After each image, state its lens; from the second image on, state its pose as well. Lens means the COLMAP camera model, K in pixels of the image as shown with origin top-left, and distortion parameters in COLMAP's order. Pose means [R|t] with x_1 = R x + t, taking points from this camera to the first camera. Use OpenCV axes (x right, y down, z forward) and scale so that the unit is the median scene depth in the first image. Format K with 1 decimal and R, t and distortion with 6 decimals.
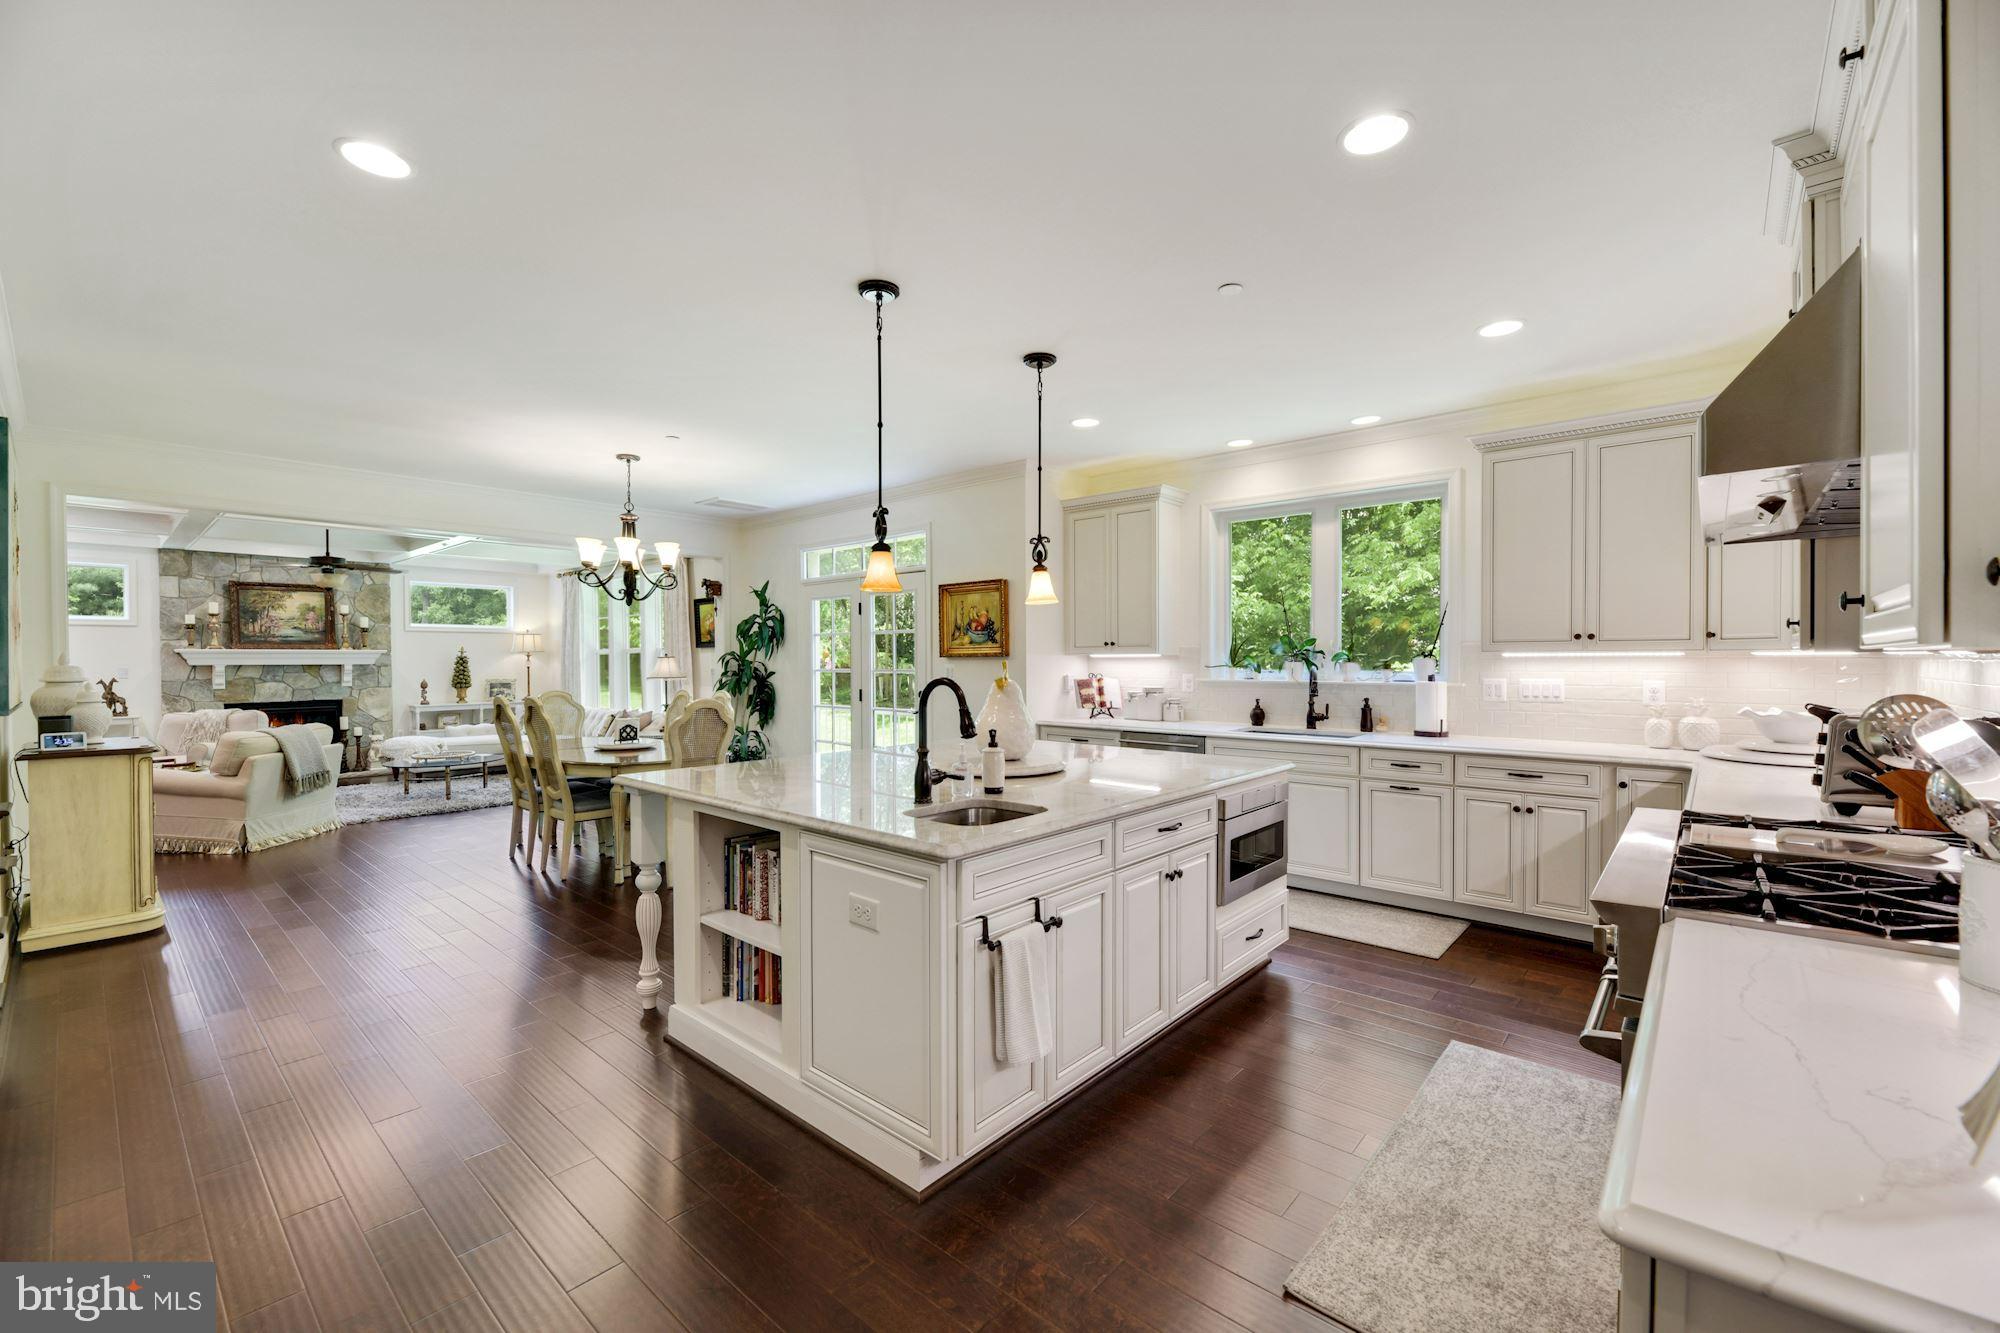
lens RADIAL K [[817.7, 0, 1005.6], [0, 817.7, 672.9], [0, 0, 1]] dist [-0.000412, -0.003105]
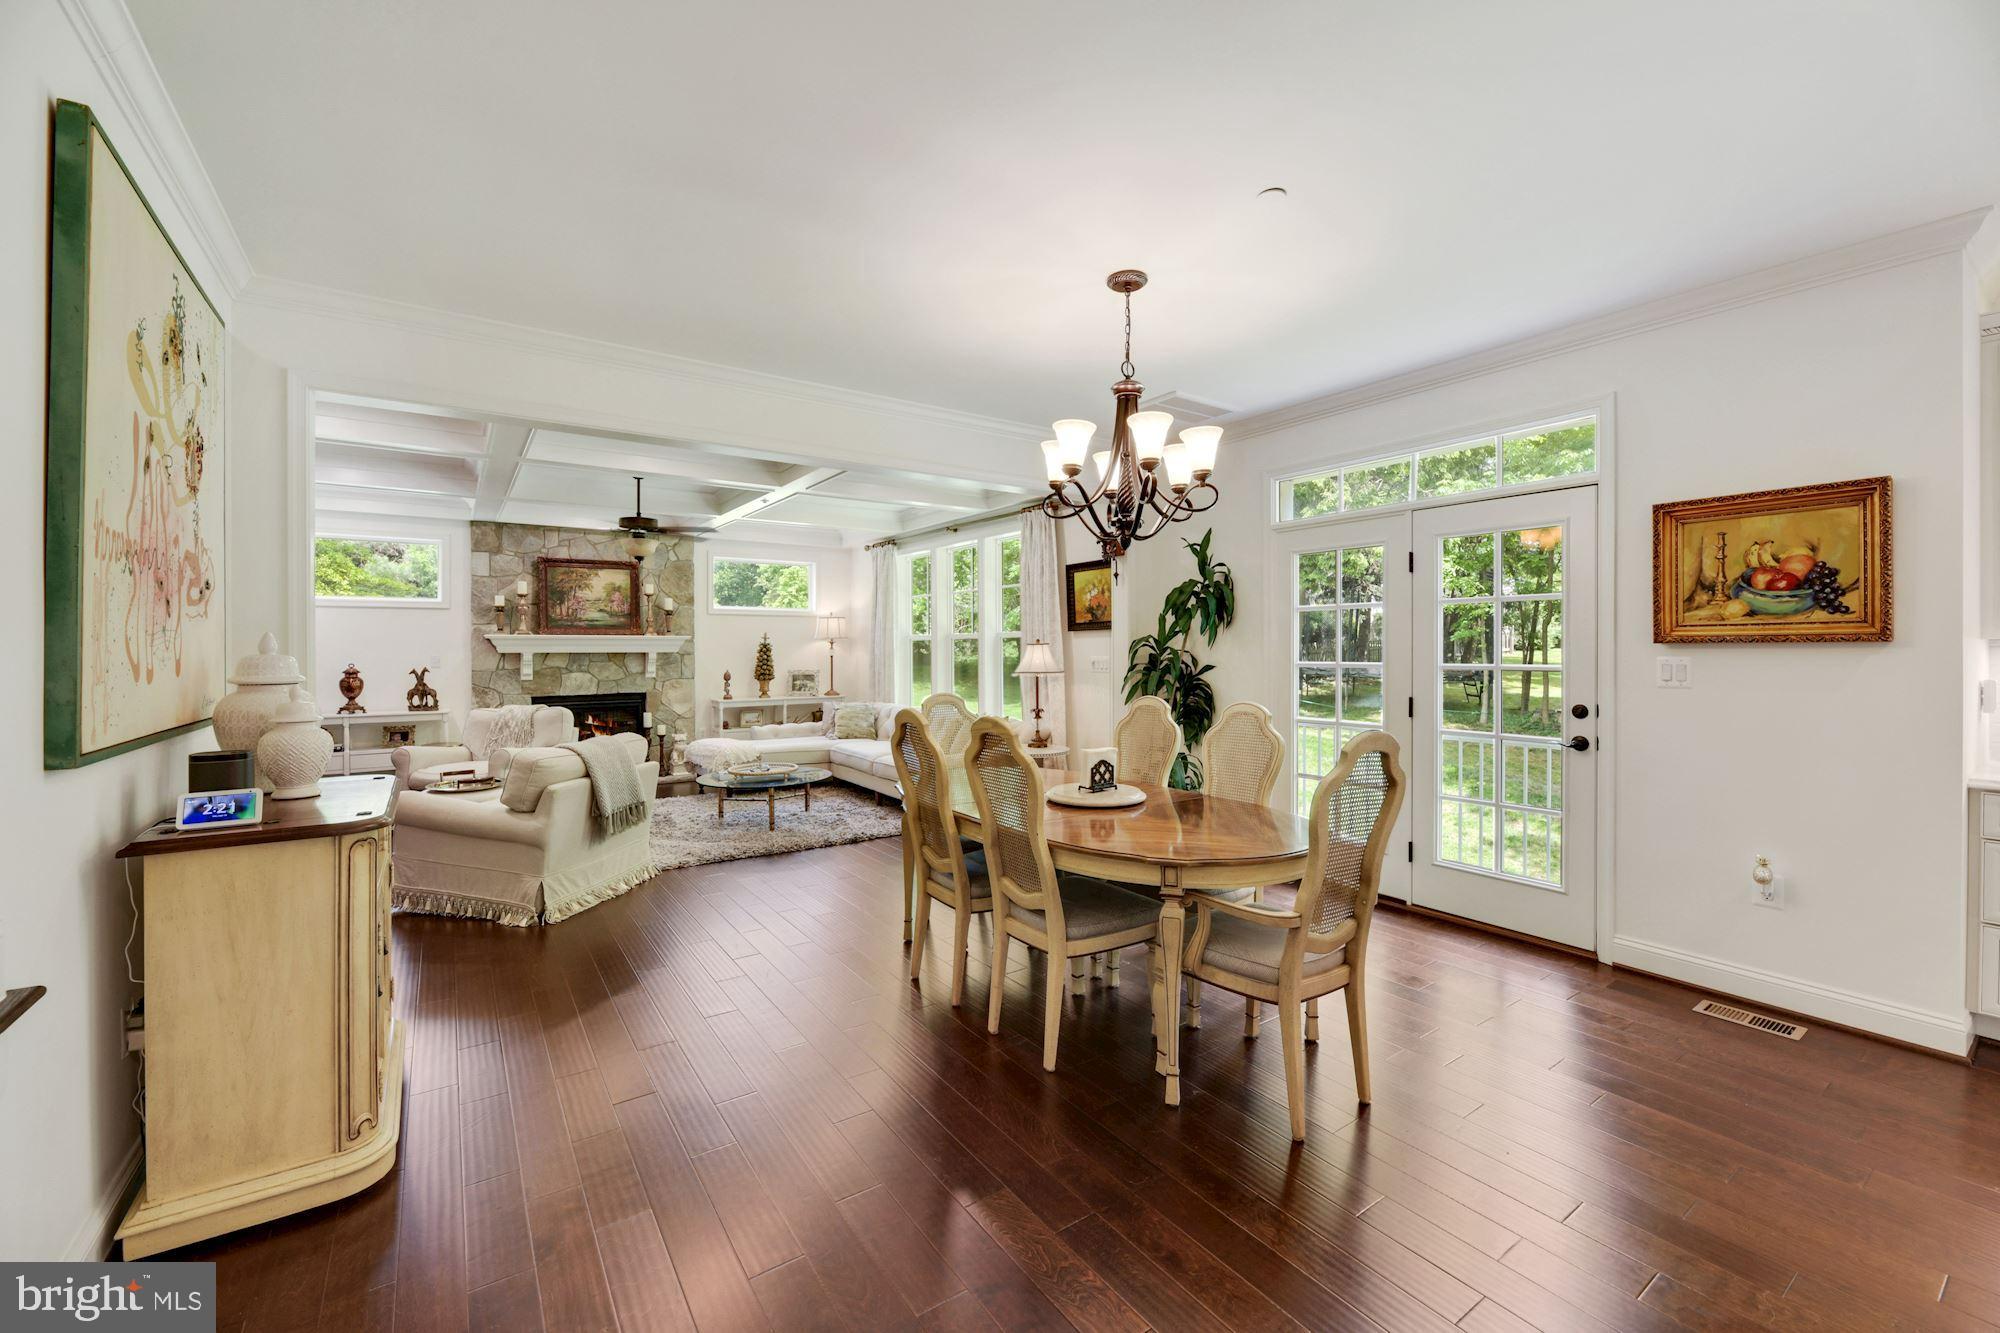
lens RADIAL K [[808.6, 0, 1006.6], [0, 808.6, 653.2], [0, 0, 1]] dist [-0.001050, -0.003174]
pose [[0.970195, 0.003089, -0.242304, -0.267336], [-0.005649, 0.999935, -0.009874, -0.003685], [0.242258, 0.010949, 0.970150, 0.296791]]
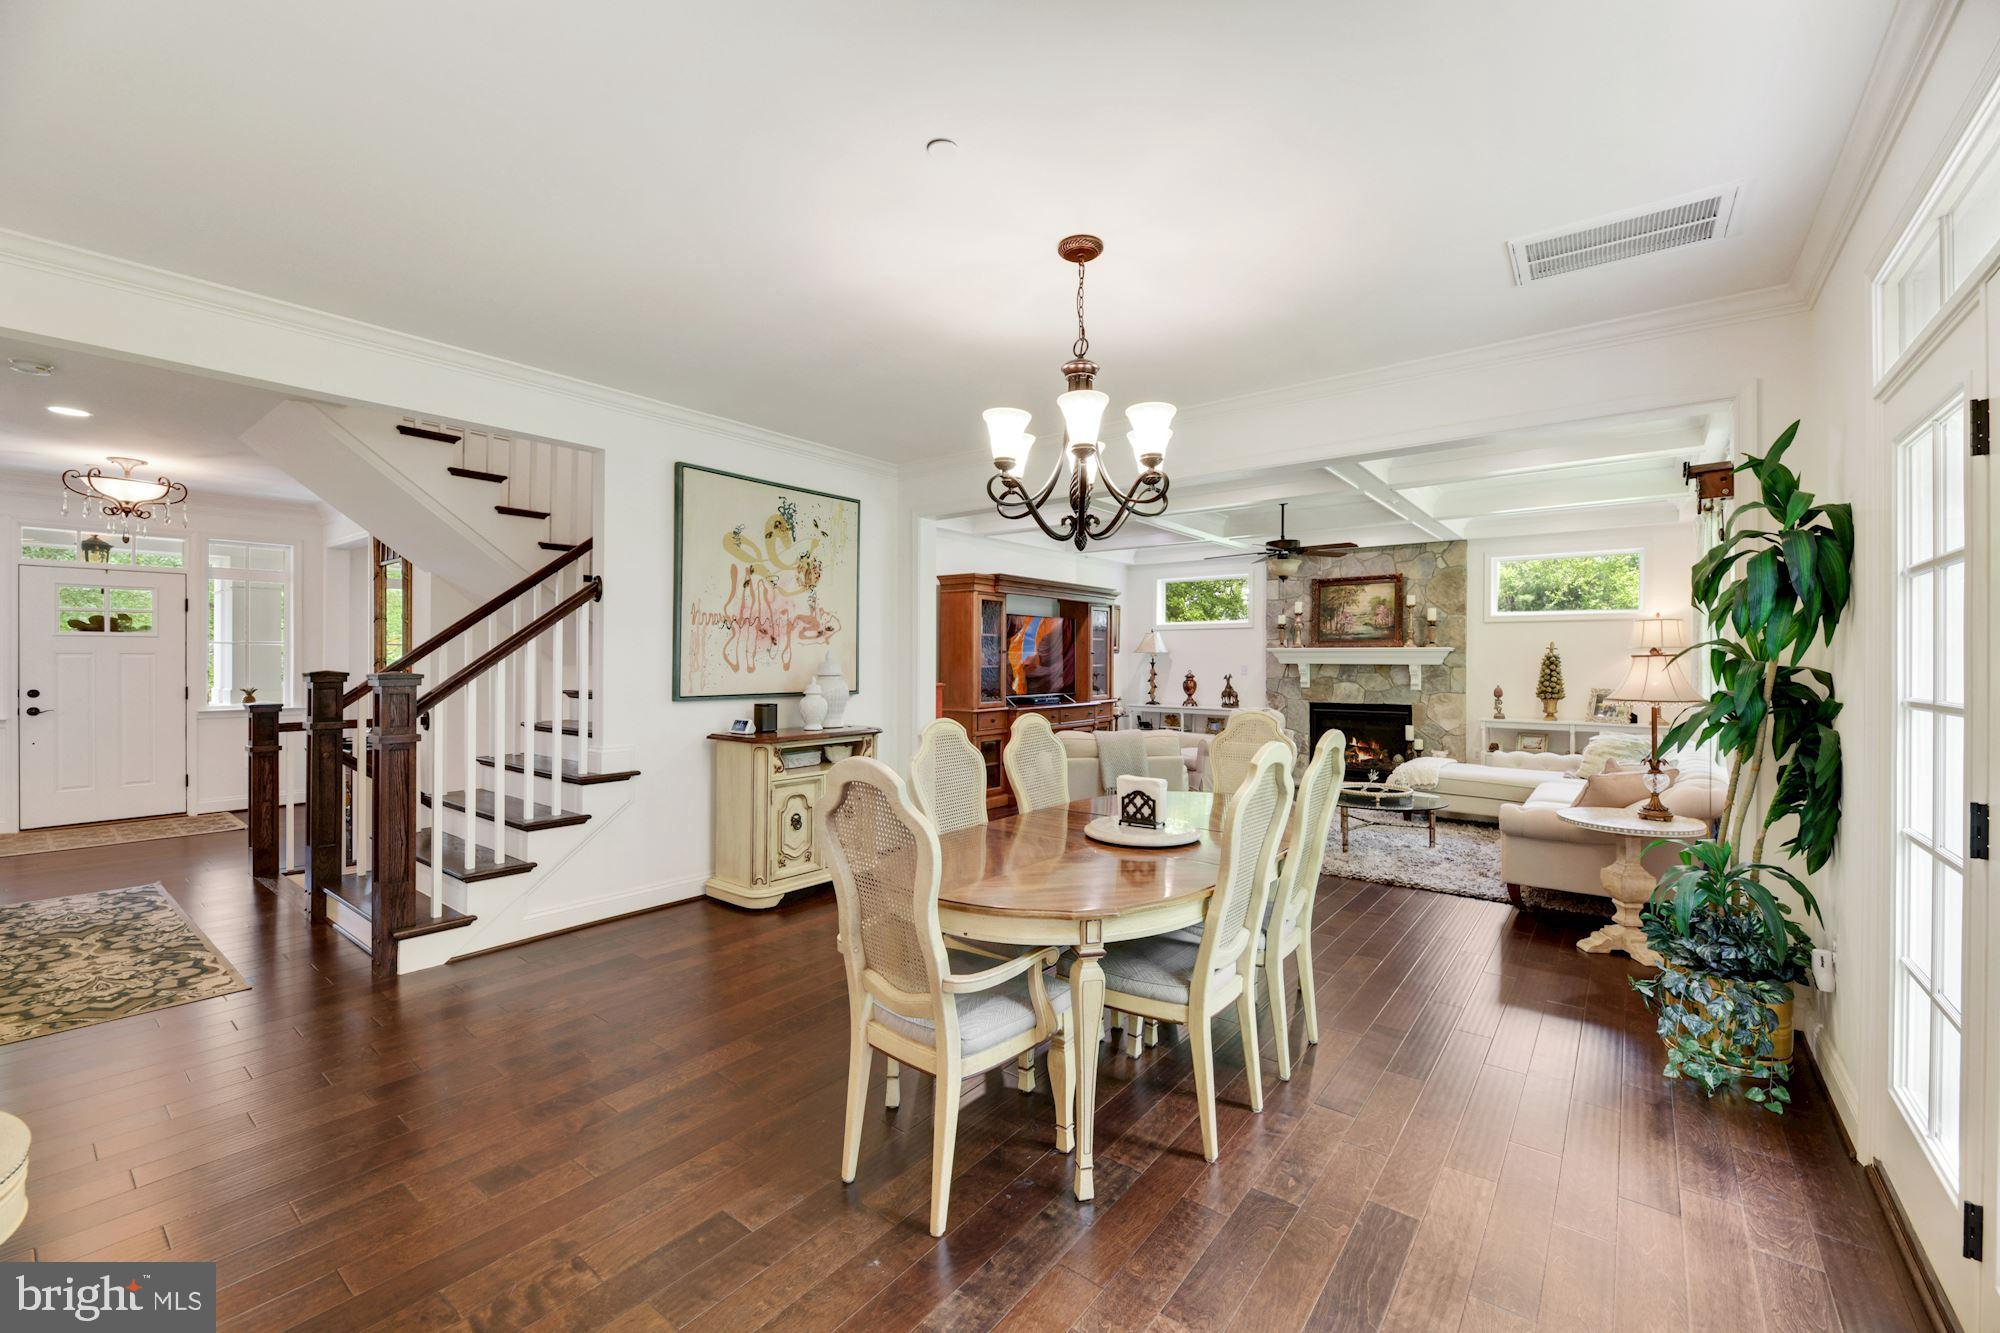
lens RADIAL K [[808.6, 0, 1006.6], [0, 808.6, 653.2], [0, 0, 1]] dist [-0.001050, -0.003174]
pose [[0.054163, -0.004101, -0.998524, 0.014628], [-0.020668, 0.999773, -0.005227, -0.010329], [0.998318, 0.020921, 0.054066, 0.612307]]
